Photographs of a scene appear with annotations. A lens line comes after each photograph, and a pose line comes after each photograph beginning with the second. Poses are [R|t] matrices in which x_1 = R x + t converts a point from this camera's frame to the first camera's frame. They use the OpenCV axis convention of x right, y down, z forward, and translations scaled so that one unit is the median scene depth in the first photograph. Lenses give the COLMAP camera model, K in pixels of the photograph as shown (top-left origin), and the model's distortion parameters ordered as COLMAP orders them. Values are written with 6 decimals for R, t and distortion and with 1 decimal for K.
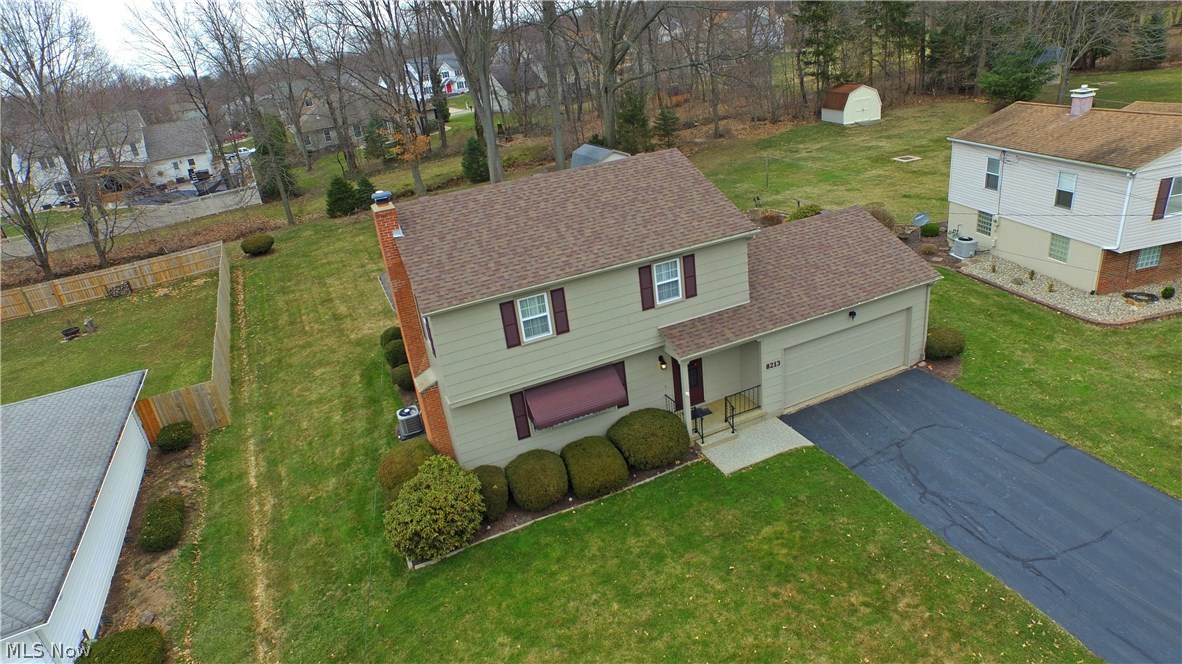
lens RADIAL K [[686.1, 0, 586.6], [0, 686.1, 333.9], [0, 0, 1]] dist [-0.120435, 0.084716]
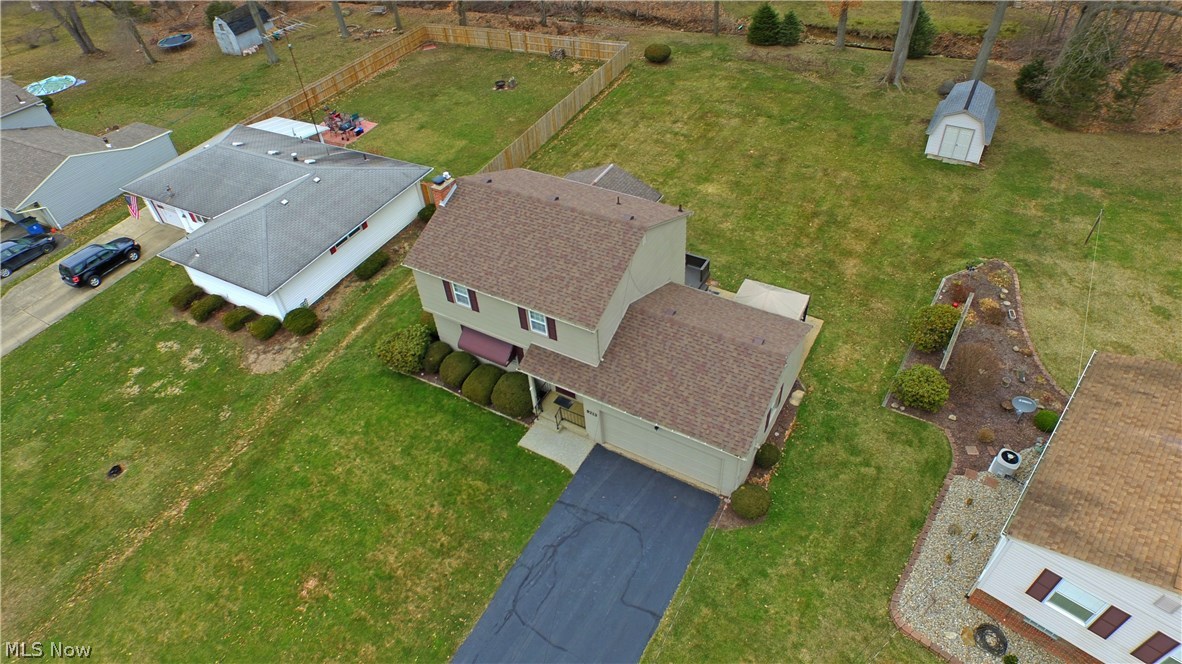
lens RADIAL K [[686.1, 0, 586.6], [0, 686.1, 333.9], [0, 0, 1]] dist [-0.120435, 0.084716]
pose [[0.596958, 0.601562, -0.530815, 0.961020], [-0.329826, 0.787160, 0.521147, -0.842731], [0.731338, -0.136026, 0.668312, 0.108116]]
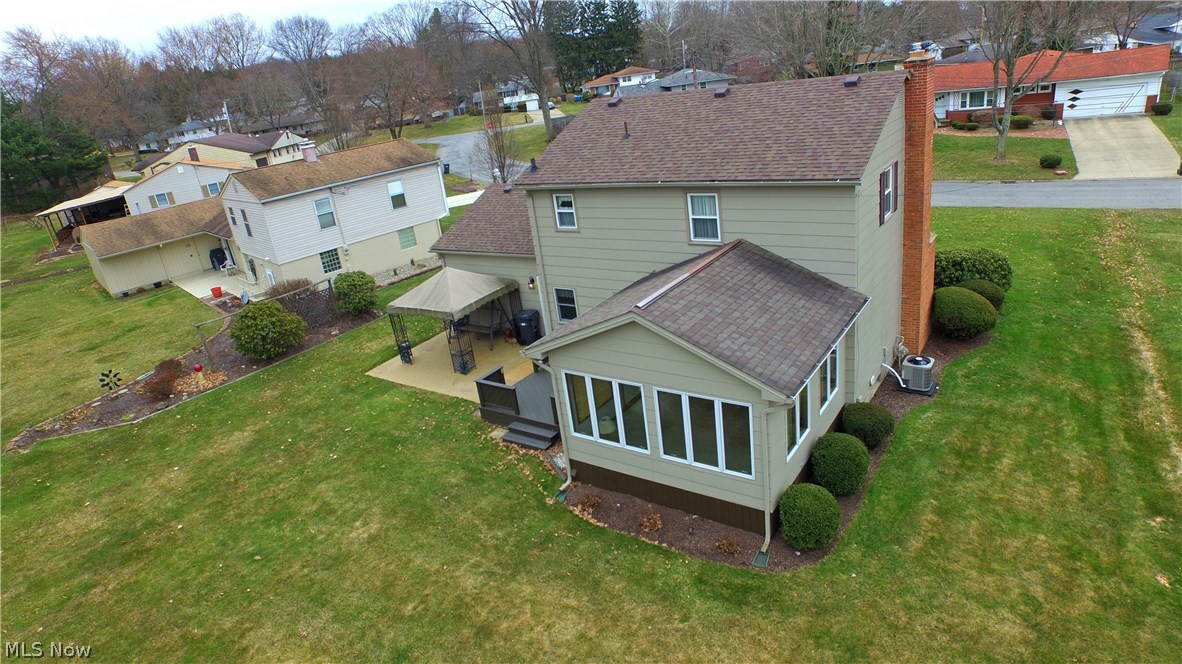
lens RADIAL K [[686.1, 0, 586.6], [0, 686.1, 333.9], [0, 0, 1]] dist [-0.120435, 0.084716]
pose [[-0.503157, -0.132992, 0.853900, -0.883557], [0.518669, 0.743867, 0.421479, -0.517843], [-0.691242, 0.654962, -0.305303, 1.794341]]
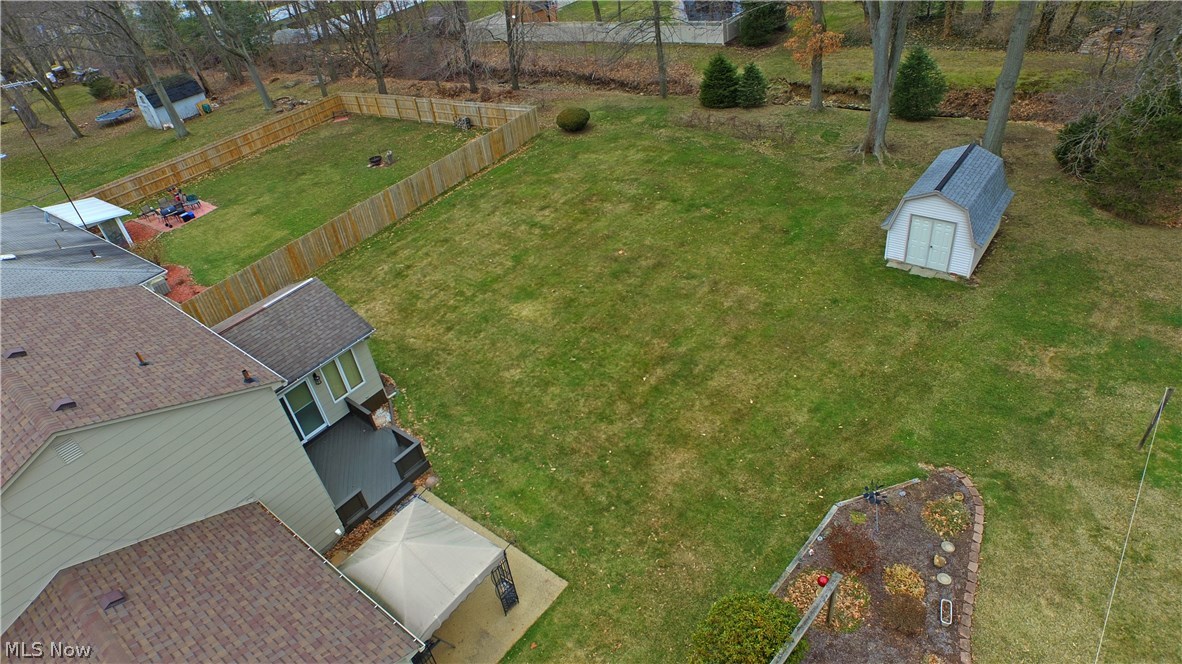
lens RADIAL K [[686.1, 0, 586.6], [0, 686.1, 333.9], [0, 0, 1]] dist [-0.120435, 0.084716]
pose [[0.482340, 0.560373, -0.673298, 0.820866], [-0.293375, 0.827570, 0.478602, -0.895187], [0.825397, -0.033320, 0.563569, 1.252129]]
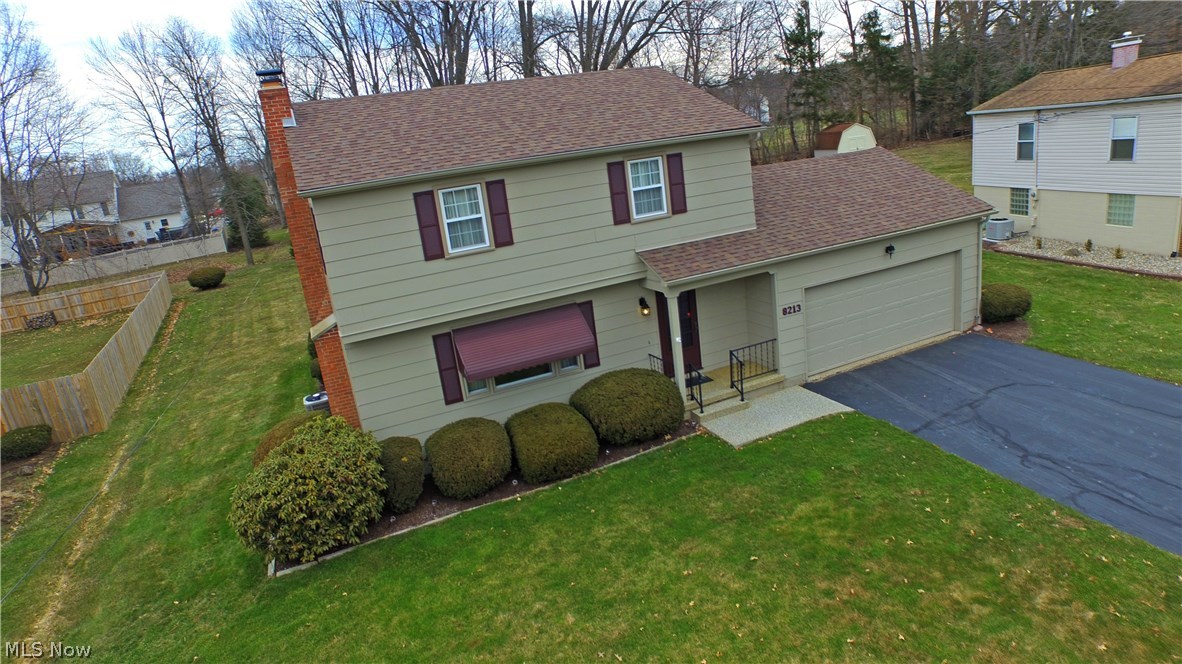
lens RADIAL K [[686.1, 0, 586.6], [0, 686.1, 333.9], [0, 0, 1]] dist [-0.120435, 0.084716]
pose [[0.999919, -0.008520, 0.009507, 0.043288], [0.009725, 0.990809, -0.134919, 0.182486], [-0.008270, 0.135001, 0.990811, 0.281023]]
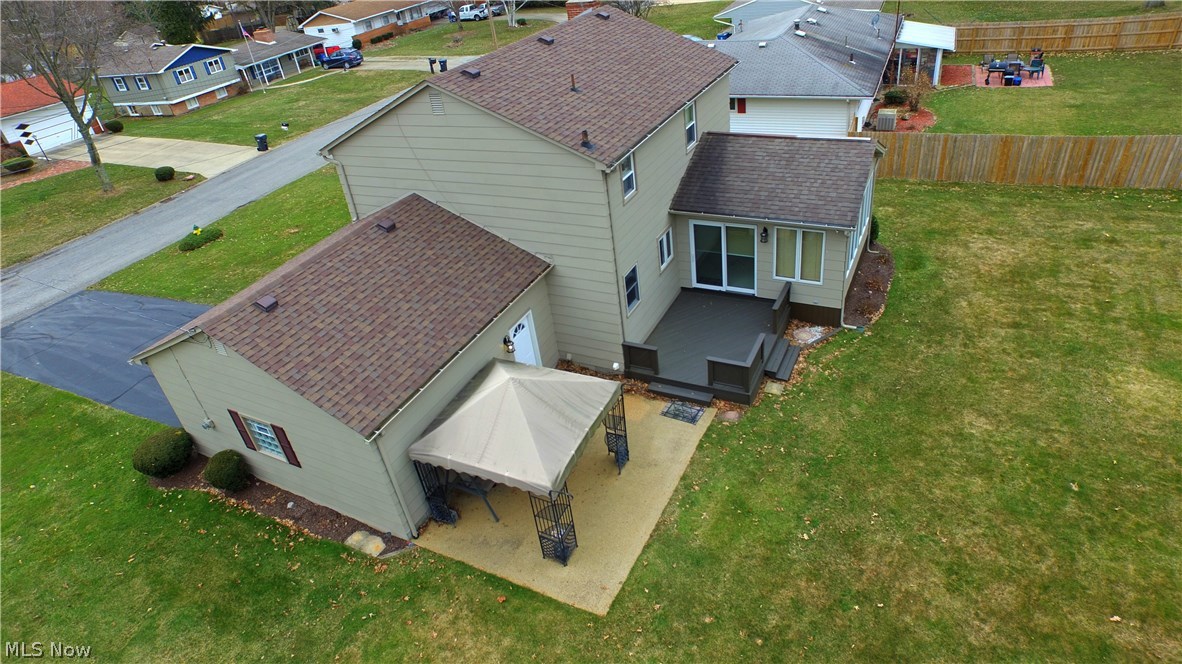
lens RADIAL K [[686.1, 0, 586.6], [0, 686.1, 333.9], [0, 0, 1]] dist [-0.120435, 0.084716]
pose [[-0.742157, 0.526334, -0.414940, 0.508680], [-0.059264, 0.565145, 0.822860, -0.828295], [0.667600, 0.635283, -0.388234, 1.813043]]
